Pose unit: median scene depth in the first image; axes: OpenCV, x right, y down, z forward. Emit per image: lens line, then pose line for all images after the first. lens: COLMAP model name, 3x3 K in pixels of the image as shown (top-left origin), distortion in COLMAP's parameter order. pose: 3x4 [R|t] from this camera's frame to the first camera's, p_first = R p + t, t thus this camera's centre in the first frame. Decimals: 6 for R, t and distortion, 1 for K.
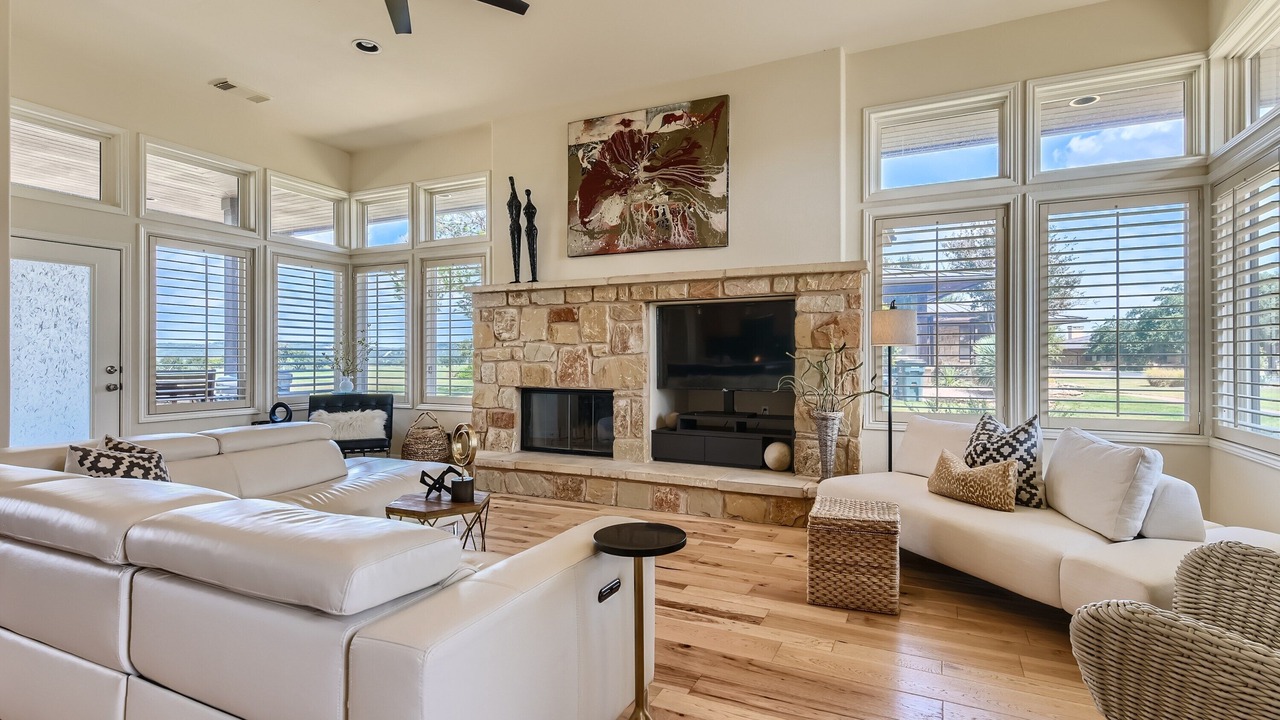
lens RADIAL K [[657.8, 0, 640.7], [0, 657.8, 347.3], [0, 0, 1]] dist [0.007550, 0.001739]
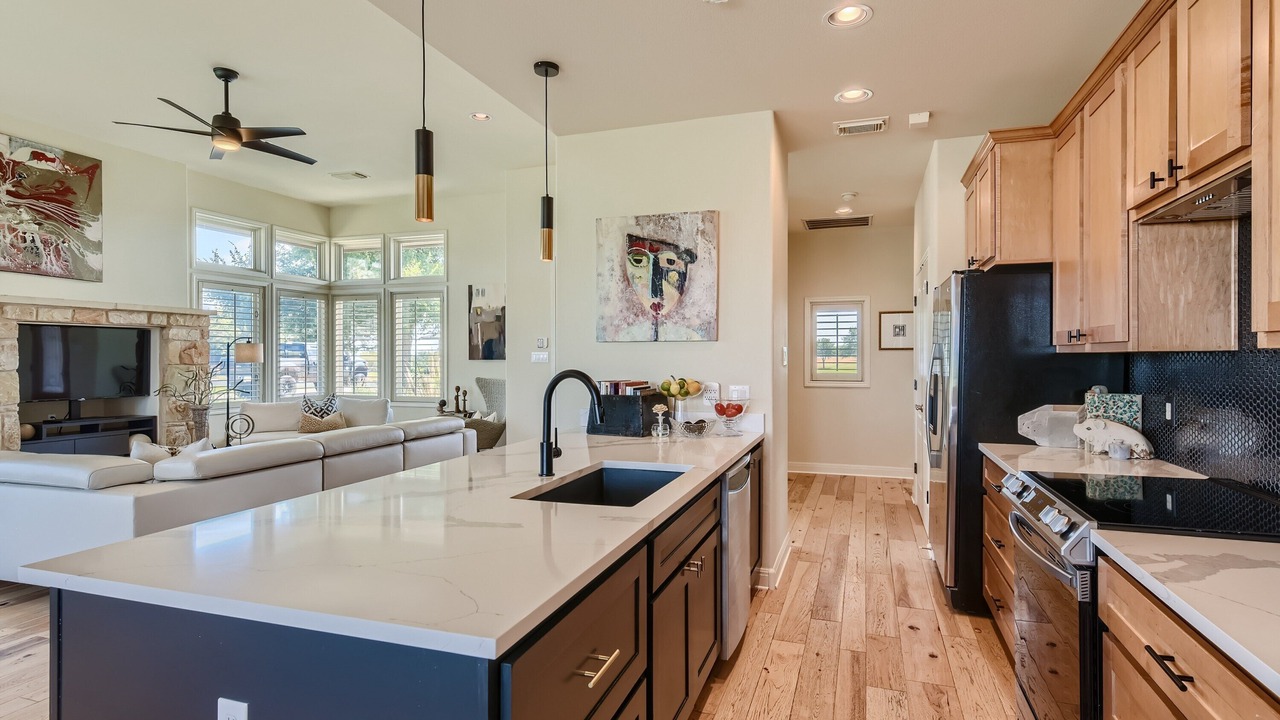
lens RADIAL K [[622.8, 0, 647.4], [0, 622.8, 360.9], [0, 0, 1]] dist [0.002777, -0.003296]
pose [[-0.142671, -0.000590, 0.989770, -1.102307], [-0.002161, 0.999998, 0.000284, -0.007738], [-0.989768, -0.002098, -0.142672, 0.139324]]
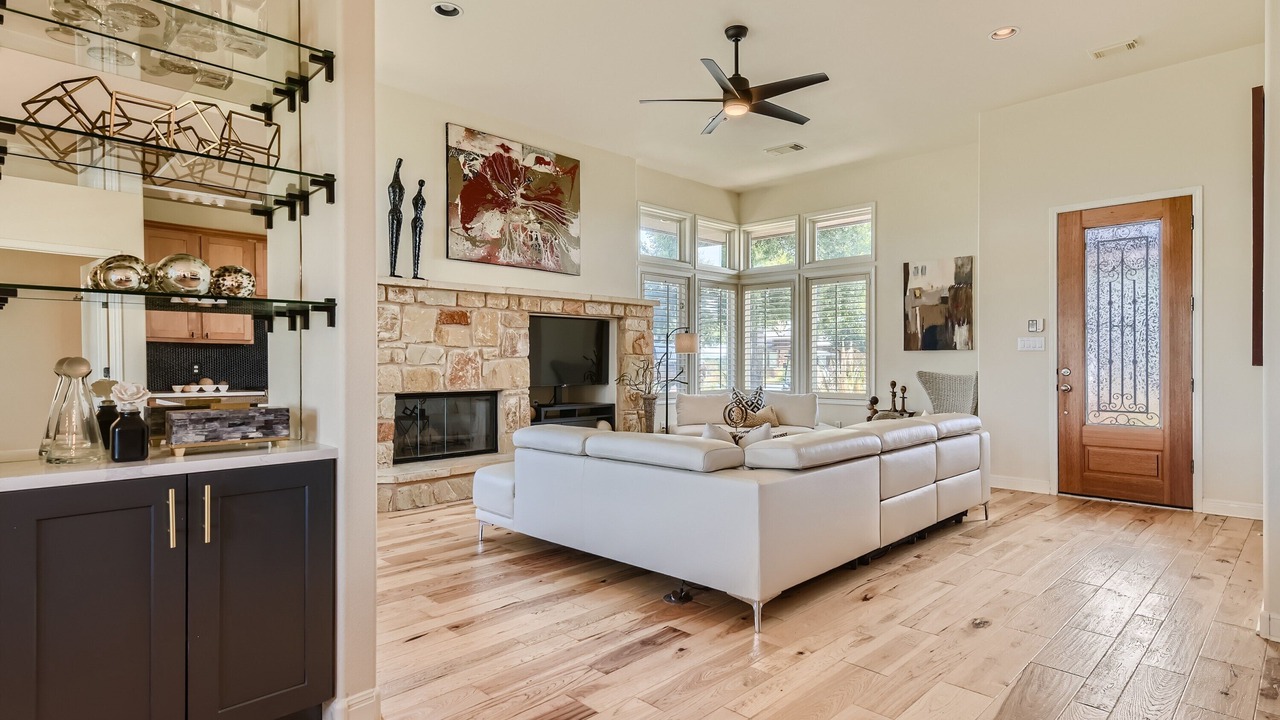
lens RADIAL K [[657.8, 0, 648.1], [0, 657.8, 364.6], [0, 0, 1]] dist [0.007550, 0.001739]
pose [[0.313758, 0.000110, 0.949503, -1.005179], [-0.004105, 0.999991, 0.001241, 0.020328], [-0.949494, -0.004287, 0.313755, 0.427156]]
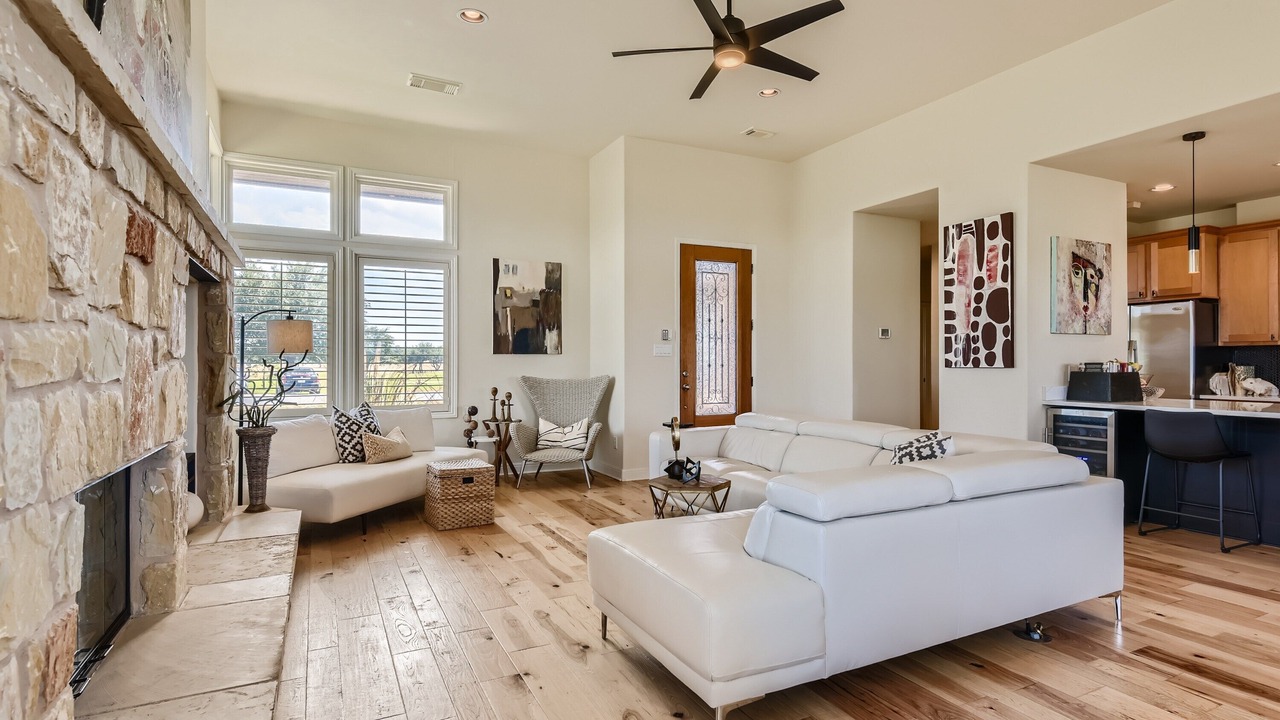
lens RADIAL K [[657.8, 0, 642.6], [0, 657.8, 356.3], [0, 0, 1]] dist [0.007550, 0.001739]
pose [[-0.793598, 0.013344, 0.608296, -0.525520], [0.002834, 0.999830, -0.018235, 0.019225], [-0.608436, -0.012748, -0.793500, 1.168716]]
